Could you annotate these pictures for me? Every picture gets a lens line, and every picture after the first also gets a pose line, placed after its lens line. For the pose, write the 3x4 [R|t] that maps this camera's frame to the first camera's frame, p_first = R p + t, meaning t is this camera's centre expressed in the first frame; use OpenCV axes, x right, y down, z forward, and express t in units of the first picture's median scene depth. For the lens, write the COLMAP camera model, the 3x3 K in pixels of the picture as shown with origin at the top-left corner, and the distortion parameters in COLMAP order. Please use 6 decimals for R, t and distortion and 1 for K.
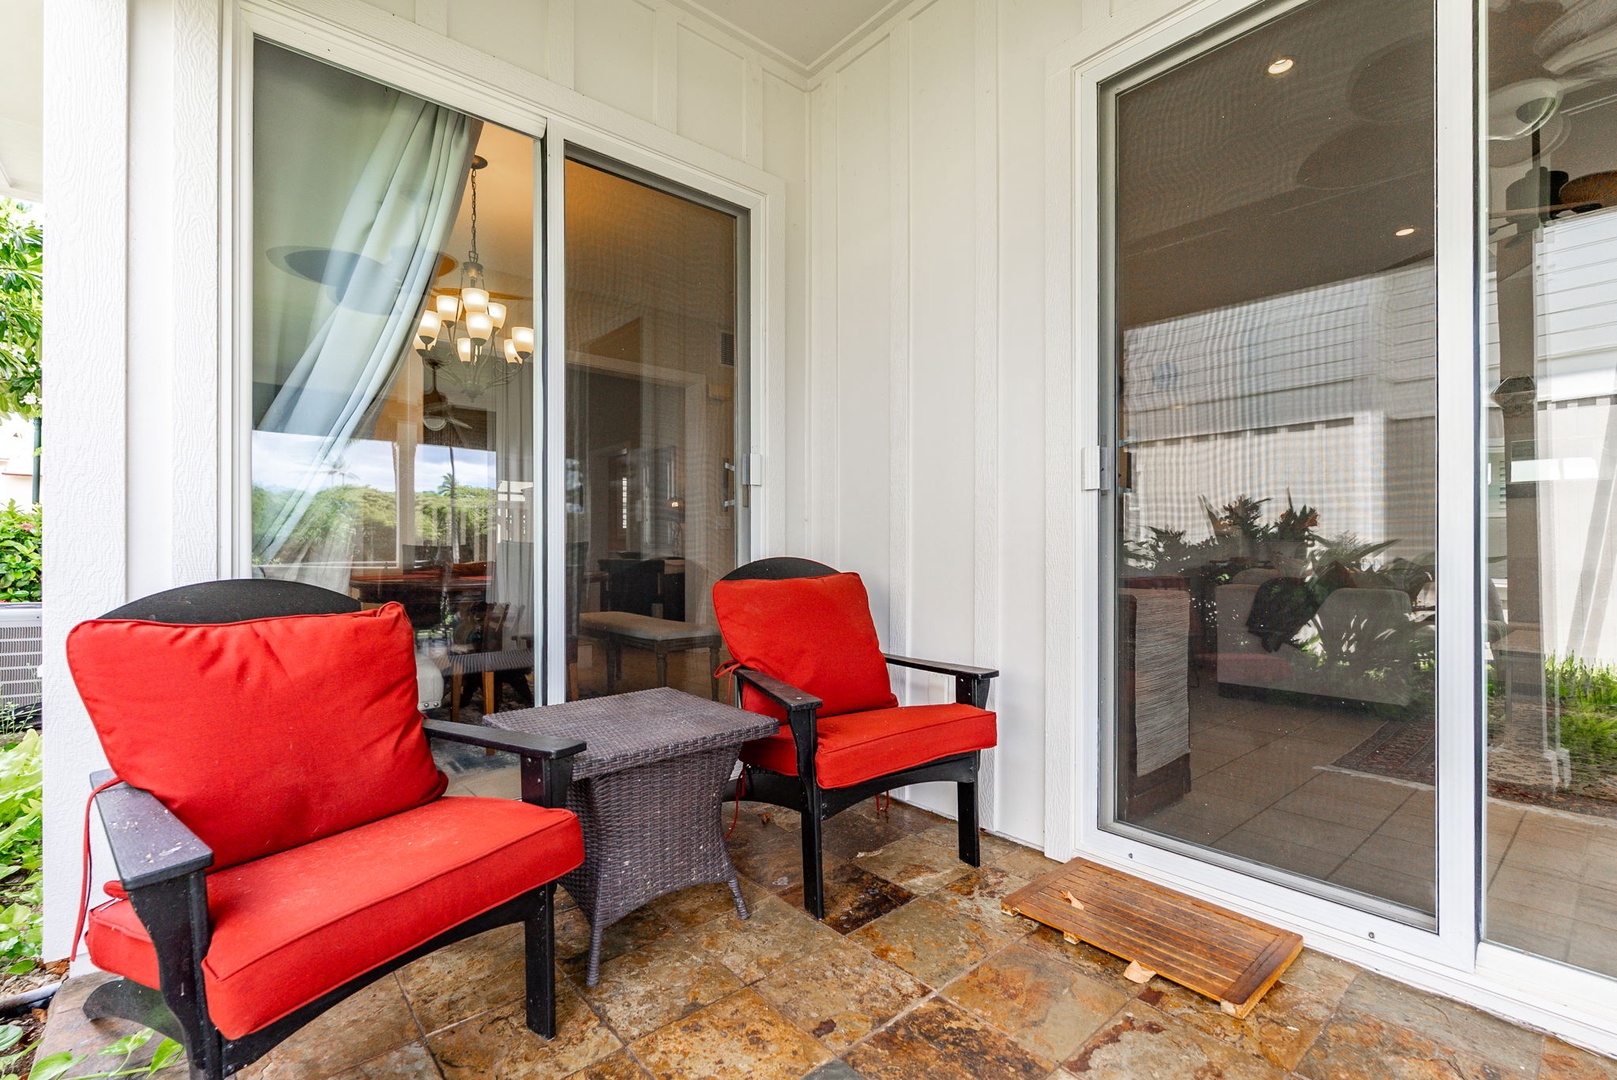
lens RADIAL K [[719.4, 0, 803.8], [0, 719.4, 545.0], [0, 0, 1]] dist [0.000276, -0.000023]
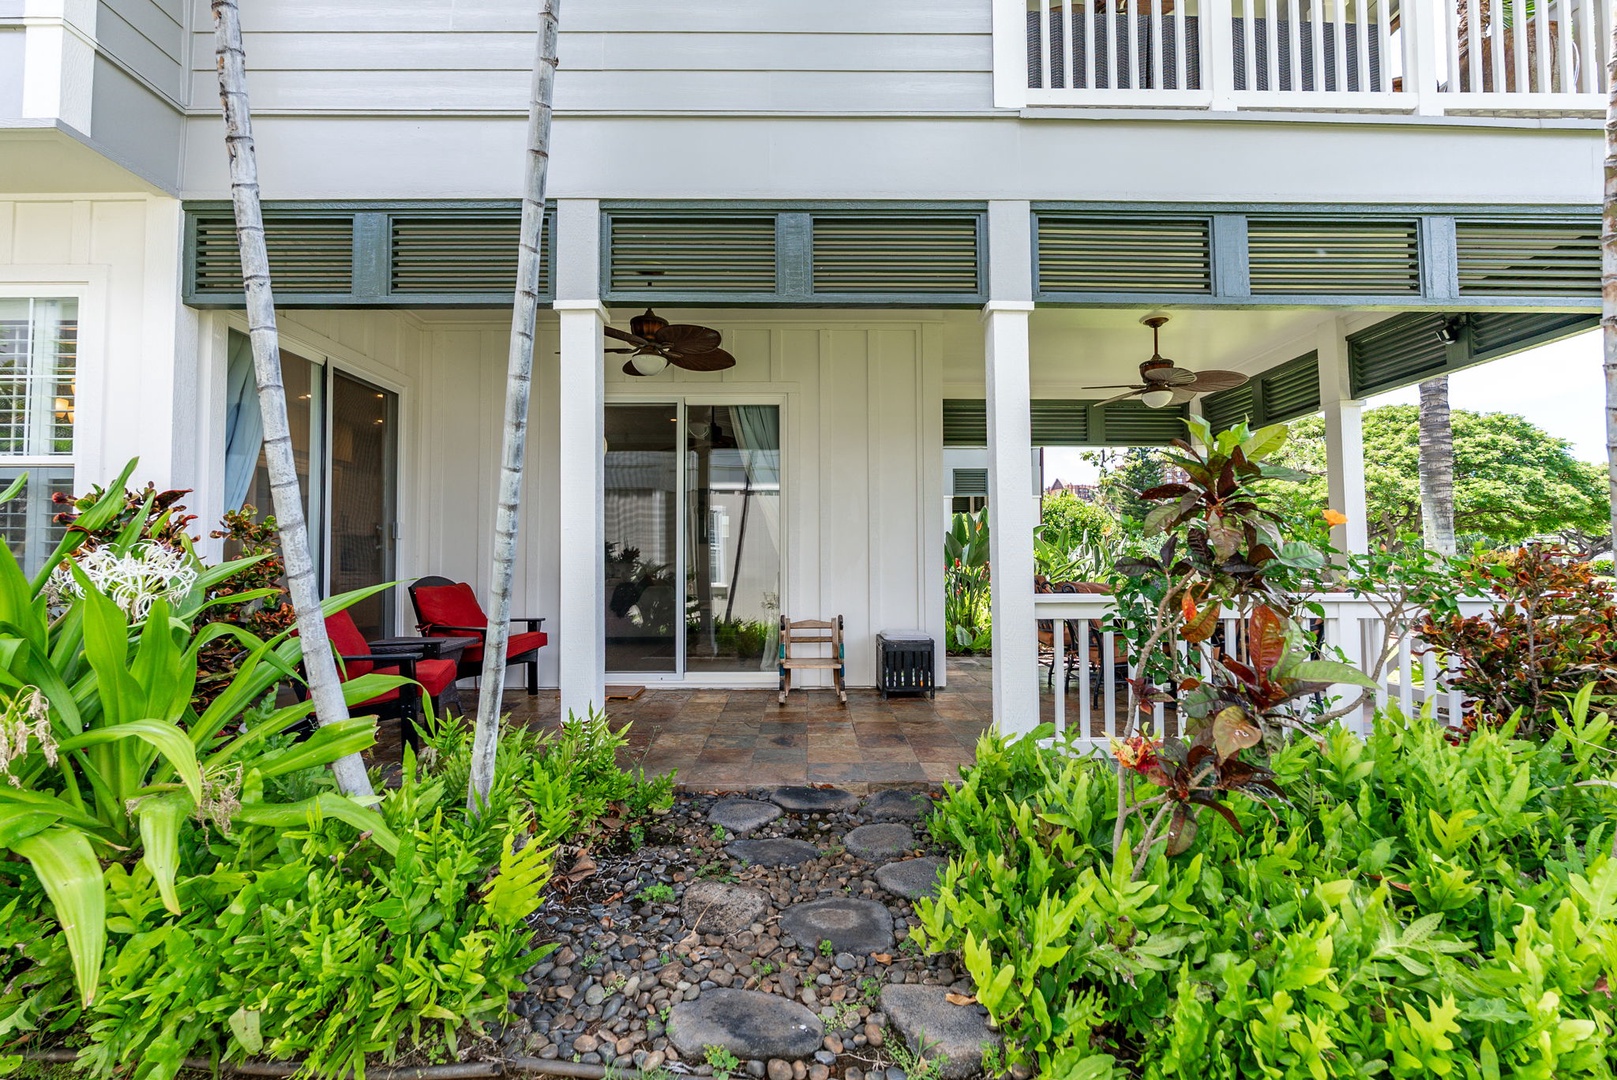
lens RADIAL K [[719.4, 0, 799.6], [0, 719.4, 542.7], [0, 0, 1]] dist [0.000276, -0.000023]
pose [[0.650193, 0.017516, 0.759568, -0.769670], [0.006676, 0.999564, -0.028765, -0.007525], [-0.759740, 0.023774, 0.649792, -0.956501]]
